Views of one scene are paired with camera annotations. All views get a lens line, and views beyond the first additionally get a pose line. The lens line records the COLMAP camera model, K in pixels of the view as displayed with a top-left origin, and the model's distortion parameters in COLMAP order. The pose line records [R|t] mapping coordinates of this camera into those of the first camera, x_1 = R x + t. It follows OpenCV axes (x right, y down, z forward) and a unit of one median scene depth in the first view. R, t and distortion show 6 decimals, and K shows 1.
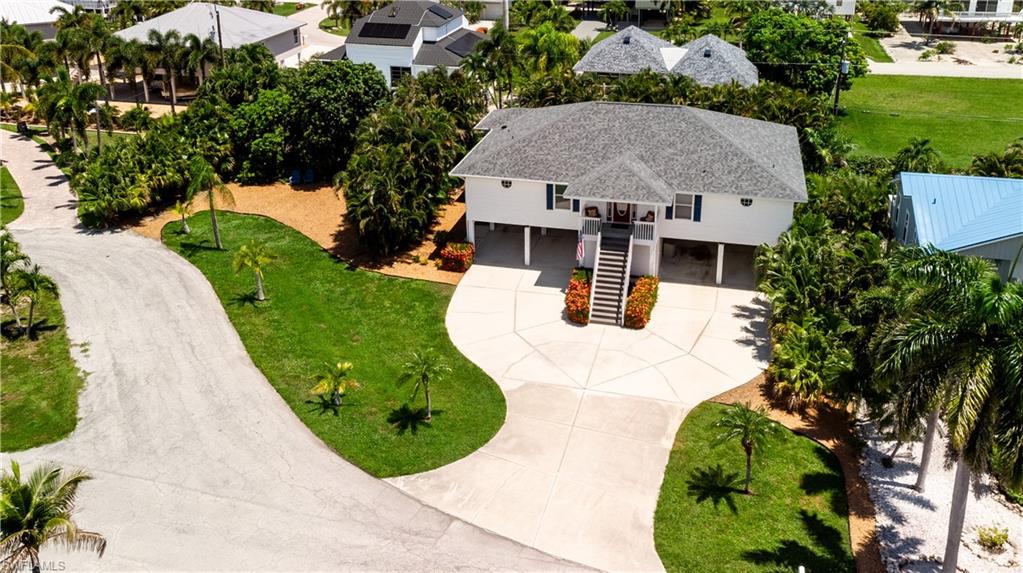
lens RADIAL K [[879.4, 0, 514.8], [0, 879.4, 186.4], [0, 0, 1]] dist [0.012650, 0.030416]
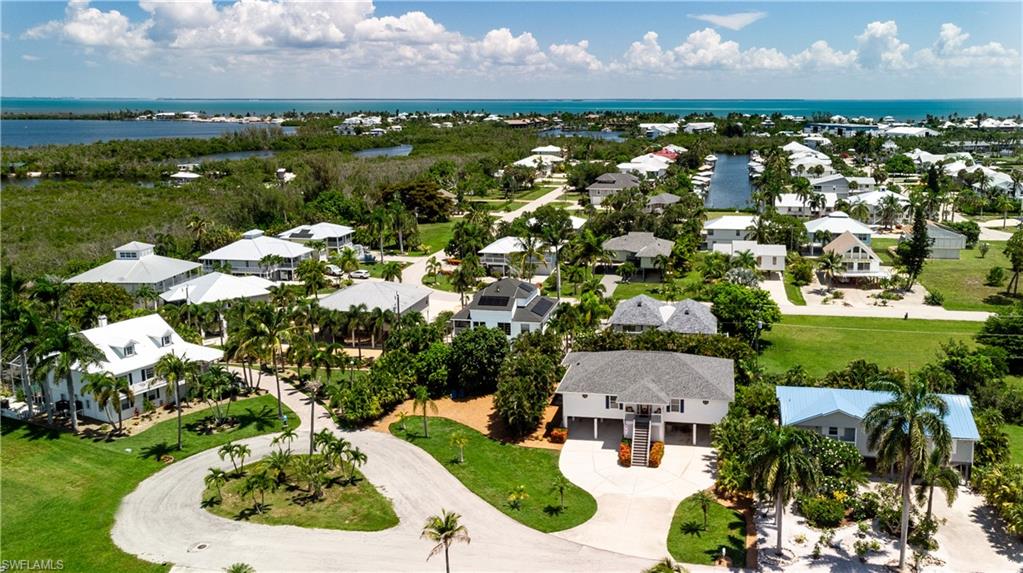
lens RADIAL K [[781.2, 0, 604.8], [0, 781.2, 269.5], [0, 0, 1]] dist [0.049730, -0.015390]
pose [[0.995325, -0.015546, 0.095319, -0.132827], [0.029122, 0.989333, -0.142731, -0.033555], [-0.092084, 0.144840, 0.985161, -0.786409]]
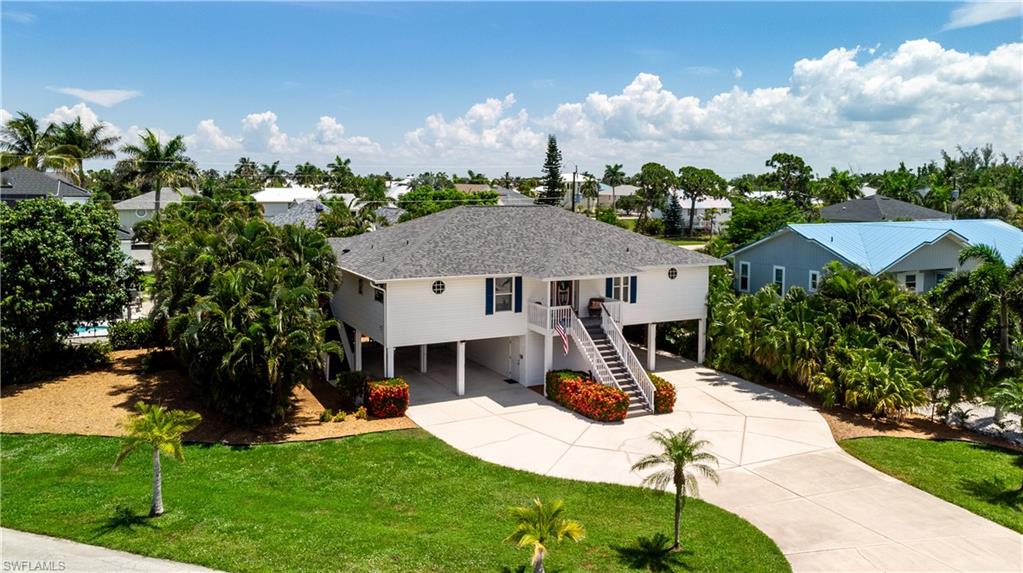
lens RADIAL K [[762.9, 0, 504.3], [0, 762.9, 235.2], [0, 0, 1]] dist [0.040590, -0.014107]
pose [[0.751635, -0.027437, 0.659009, -0.433865], [0.209397, 0.957373, -0.198970, 0.104141], [-0.625458, 0.287548, 0.725340, 0.475174]]
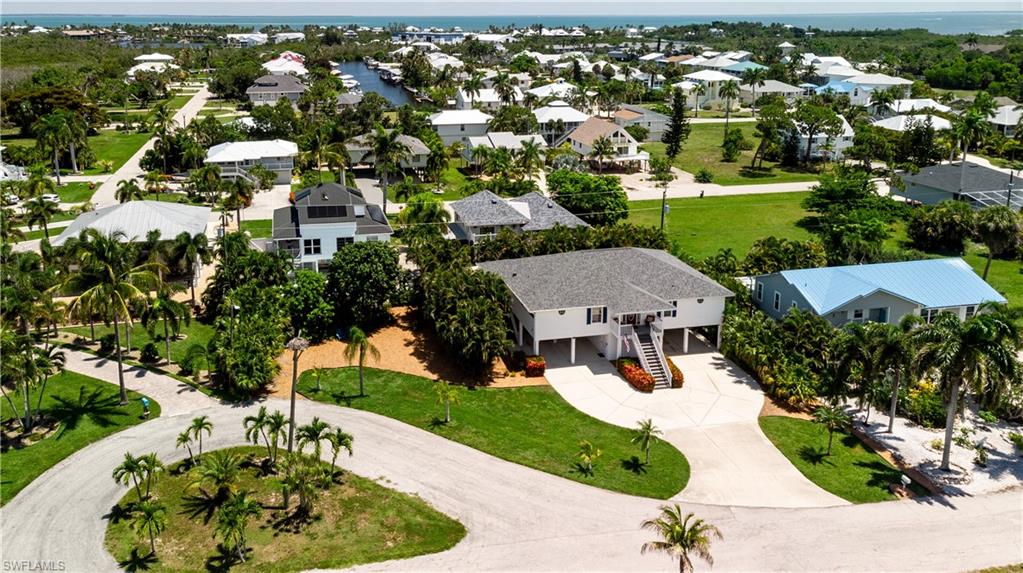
lens RADIAL K [[762.9, 0, 447.5], [0, 762.9, 185.6], [0, 0, 1]] dist [0.040590, -0.014107]
pose [[0.900785, -0.088001, 0.425256, -0.778779], [0.145884, 0.983665, -0.105456, -0.114736], [-0.409029, 0.157031, 0.898908, -0.168947]]
